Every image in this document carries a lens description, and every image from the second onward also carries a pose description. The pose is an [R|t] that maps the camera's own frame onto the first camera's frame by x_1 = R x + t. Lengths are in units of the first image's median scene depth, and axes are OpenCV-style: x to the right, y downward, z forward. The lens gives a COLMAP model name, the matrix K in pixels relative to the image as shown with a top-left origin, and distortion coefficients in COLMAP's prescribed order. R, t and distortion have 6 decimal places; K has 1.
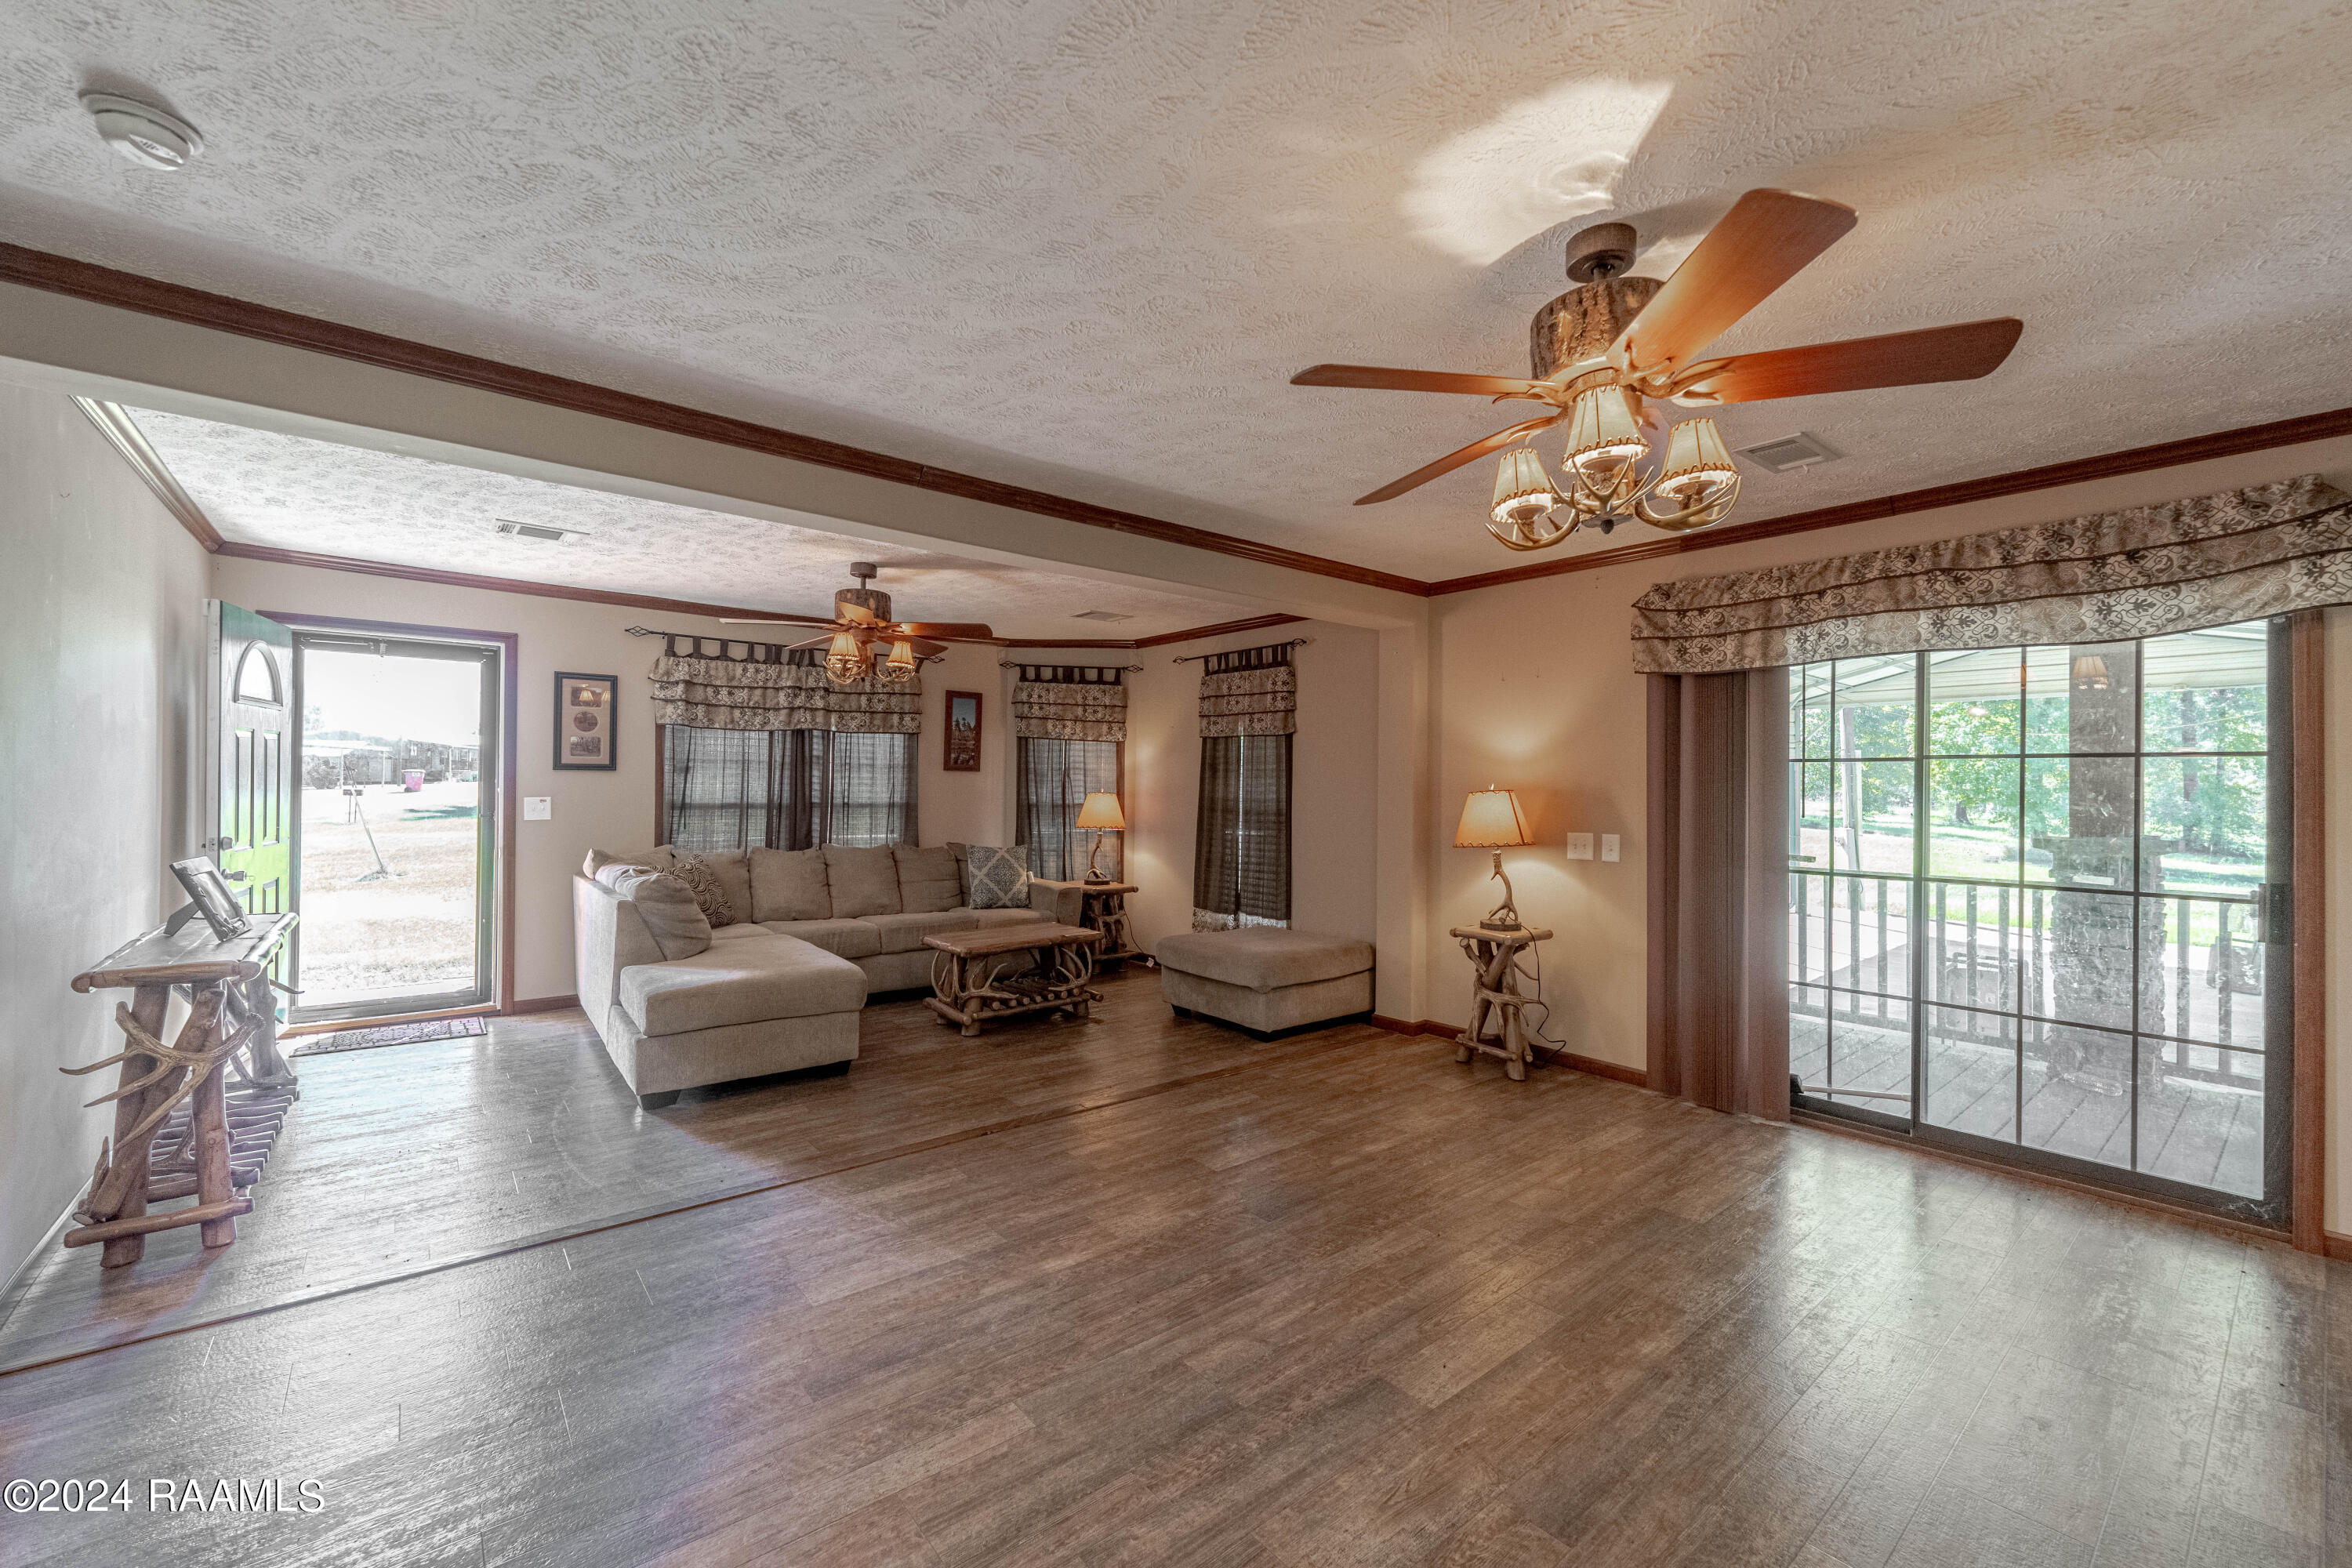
lens RADIAL K [[942.9, 0, 1186.4], [0, 942.9, 777.1], [0, 0, 1]] dist [0.003420, -0.001841]
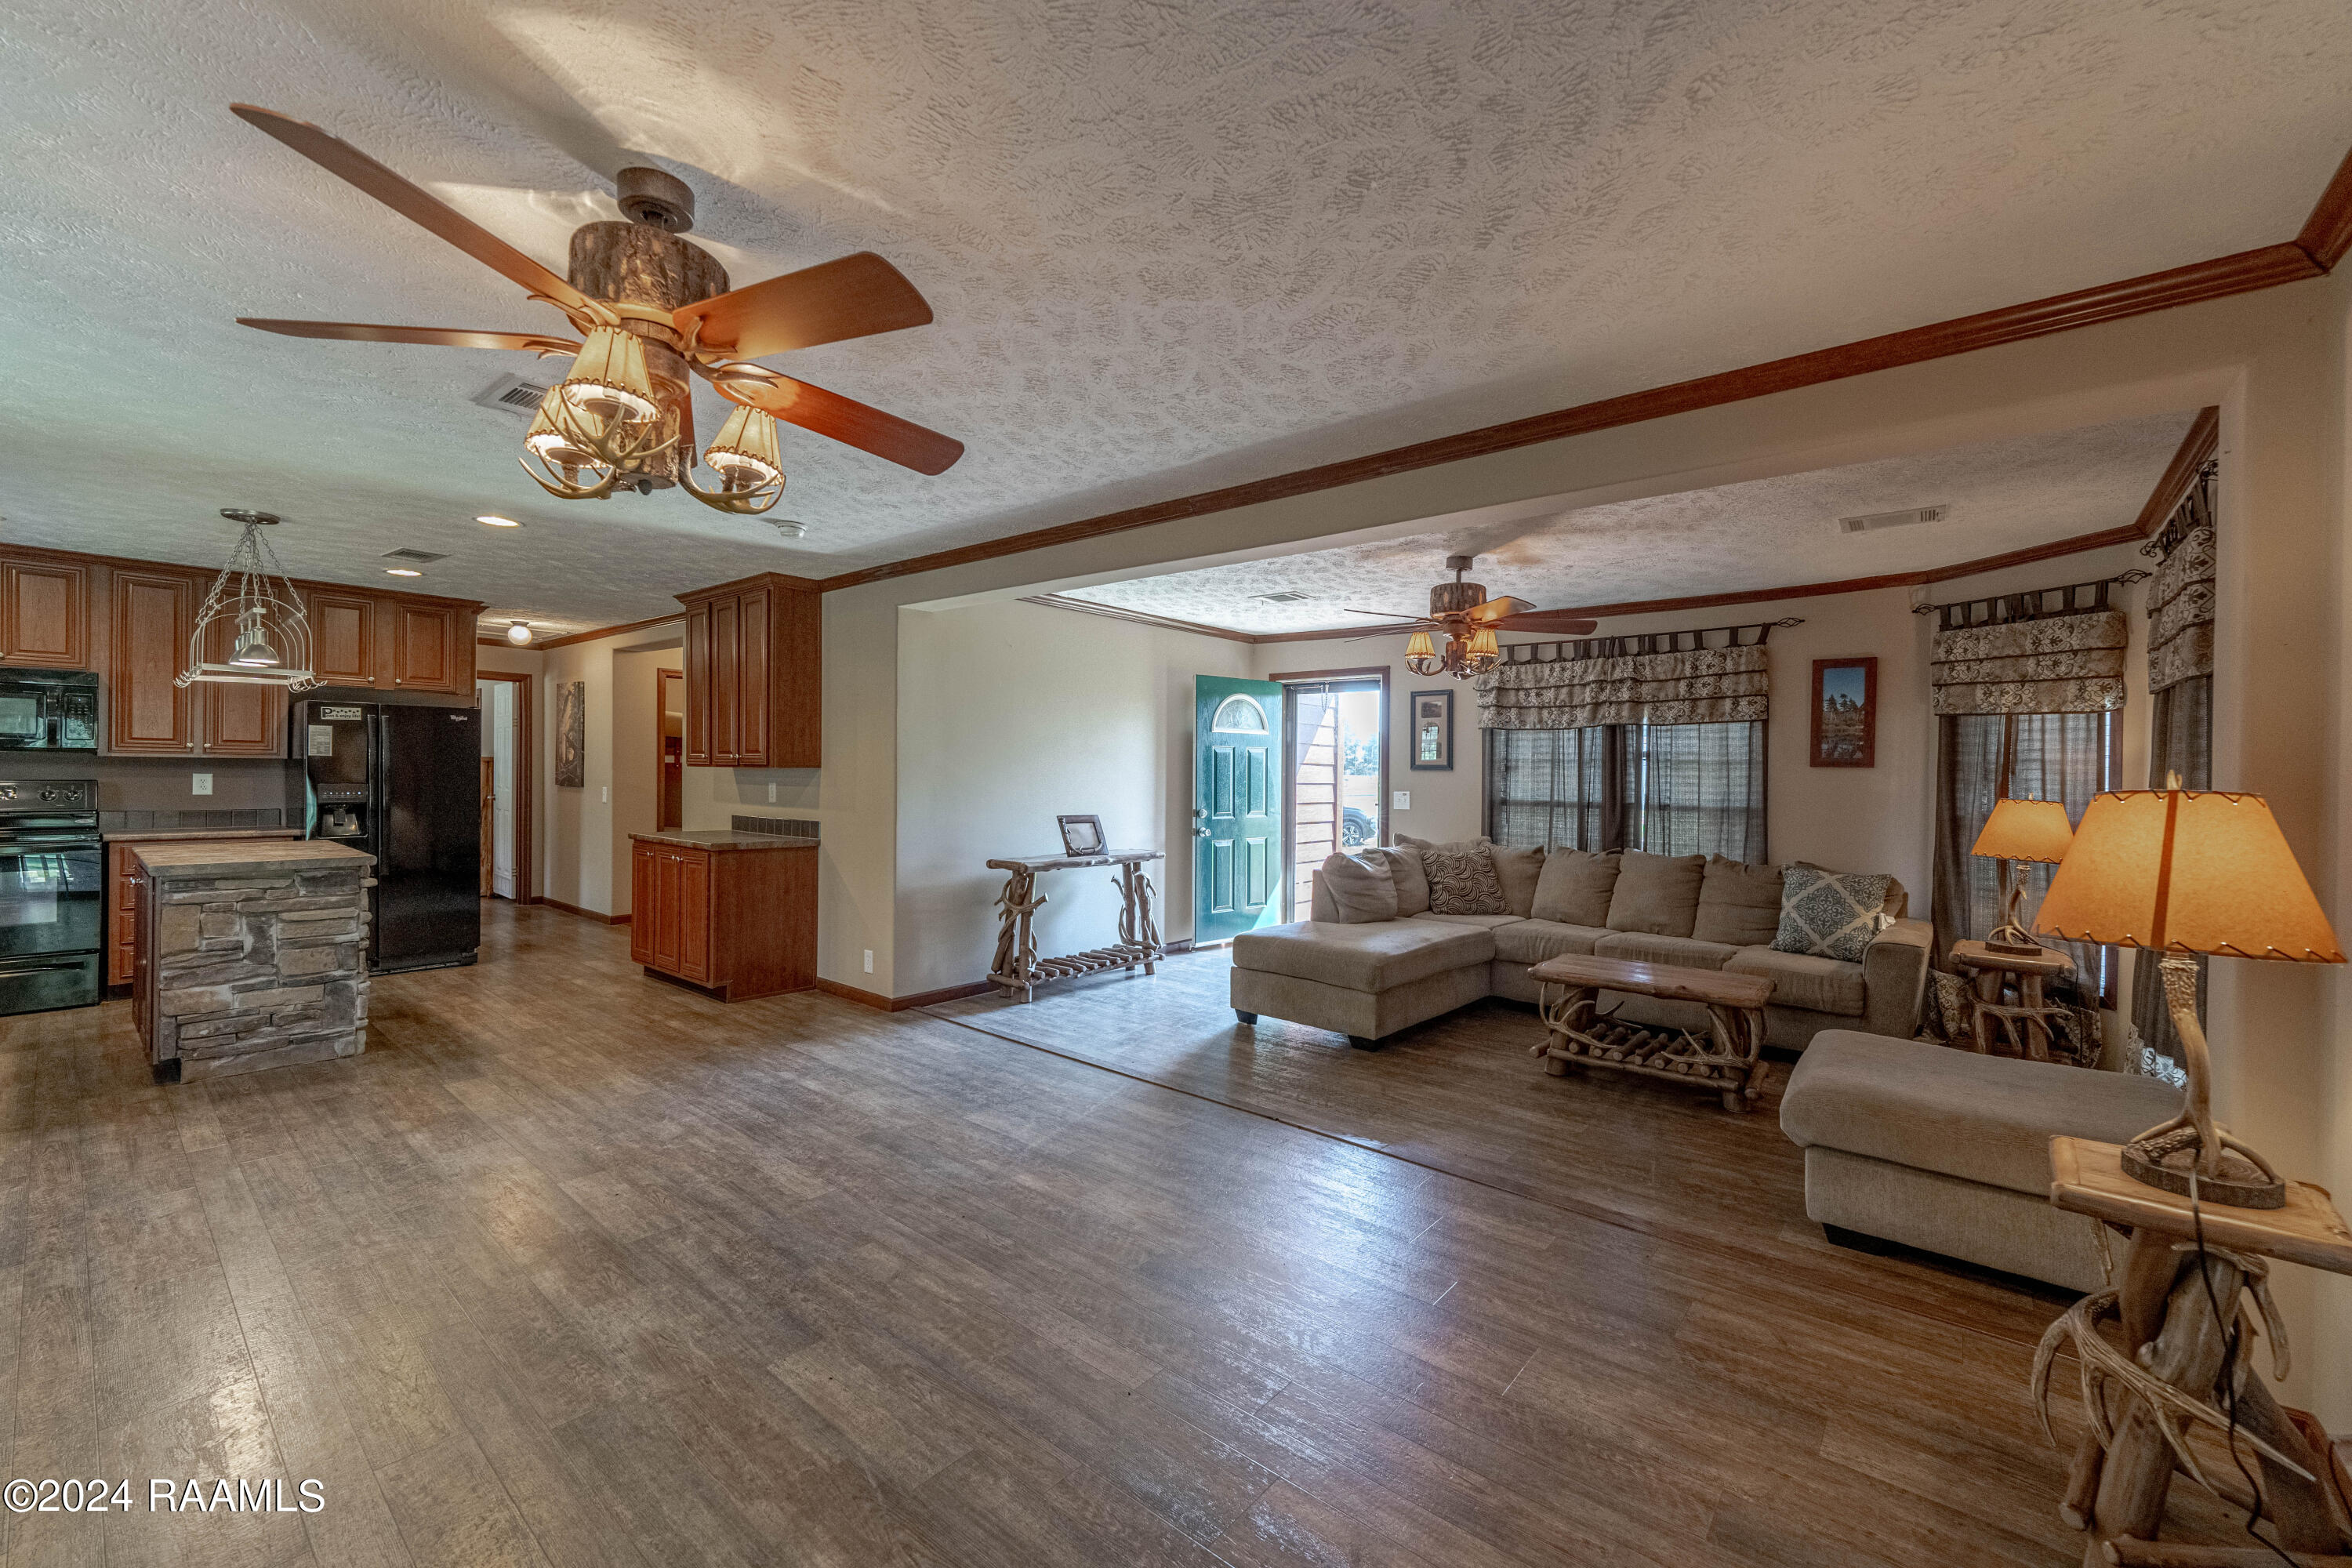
lens RADIAL K [[942.9, 0, 1176.8], [0, 942.9, 782.2], [0, 0, 1]] dist [0.003420, -0.001841]
pose [[0.184623, 0.001072, -0.982809, 0.449669], [-0.004210, 0.999991, 0.000300, 0.008318], [0.982800, 0.004082, 0.184626, 0.412249]]
